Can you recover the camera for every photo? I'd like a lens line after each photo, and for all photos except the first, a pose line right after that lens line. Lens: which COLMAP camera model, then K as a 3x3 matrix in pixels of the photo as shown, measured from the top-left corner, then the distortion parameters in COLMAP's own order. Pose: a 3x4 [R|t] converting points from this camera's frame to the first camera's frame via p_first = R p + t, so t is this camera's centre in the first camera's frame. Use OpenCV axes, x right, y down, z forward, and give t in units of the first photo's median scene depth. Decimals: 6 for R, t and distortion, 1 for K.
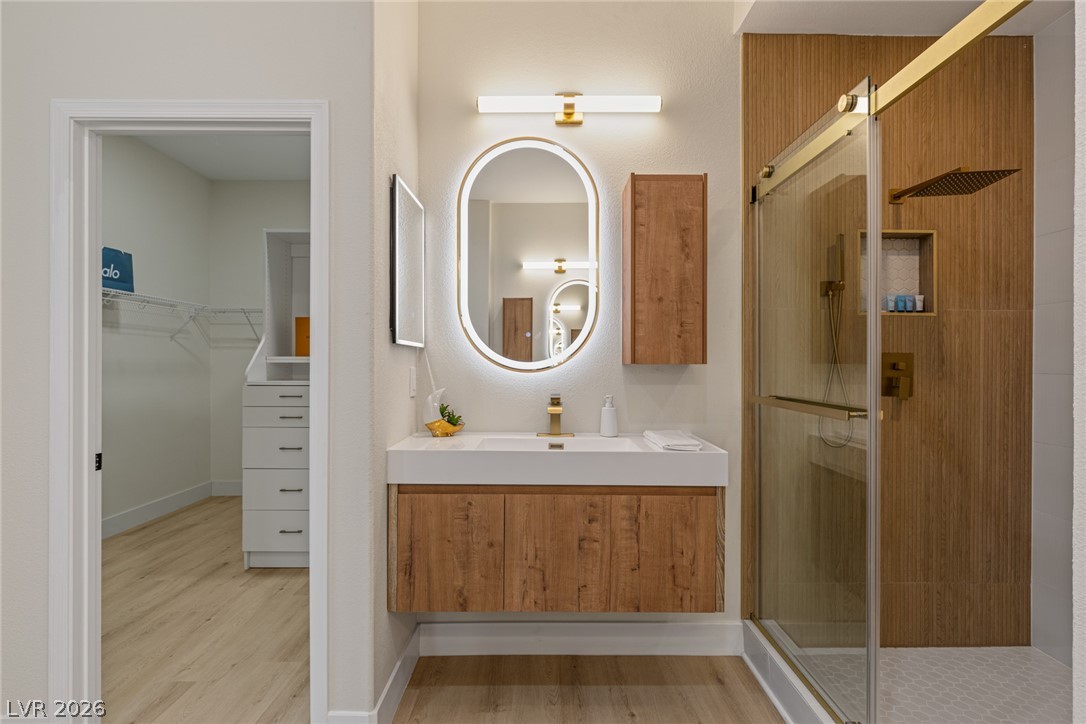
lens RADIAL K [[531.8, 0, 543.6], [0, 531.8, 361.2], [0, 0, 1]] dist [0.000229, -0.001923]
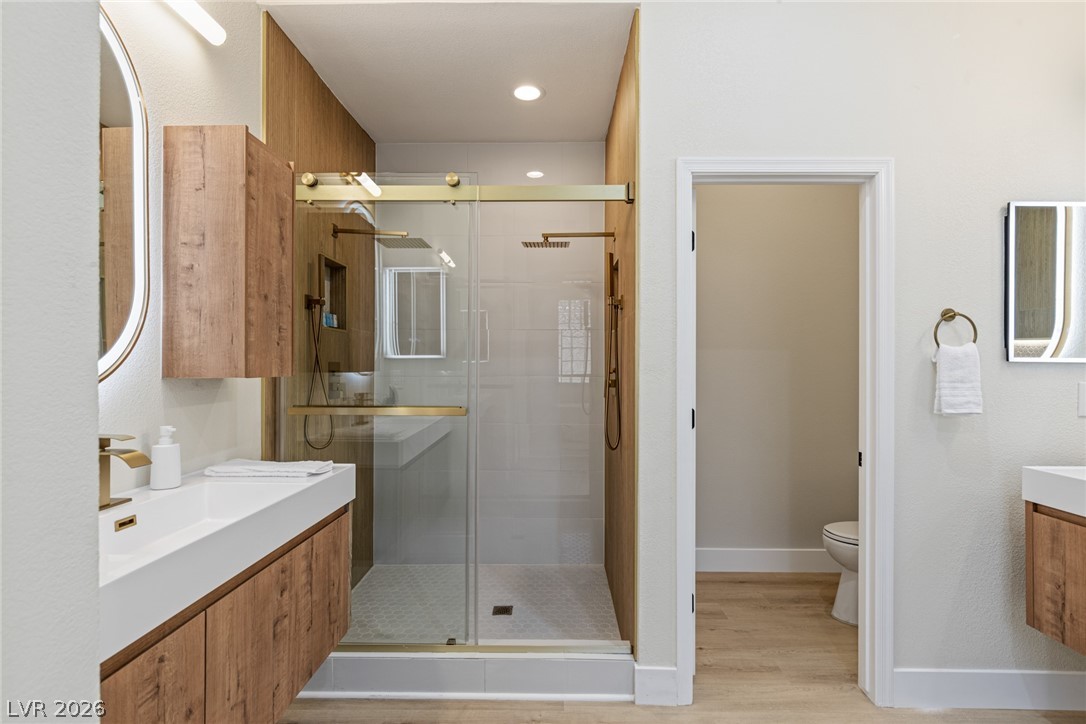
lens RADIAL K [[531.8, 0, 547.0], [0, 531.8, 361.1], [0, 0, 1]] dist [0.000229, -0.001923]
pose [[0.023440, 0.002561, 0.999722, -0.517889], [-0.004070, 0.999989, -0.002466, -0.016937], [-0.999717, -0.004011, 0.023450, 0.495820]]
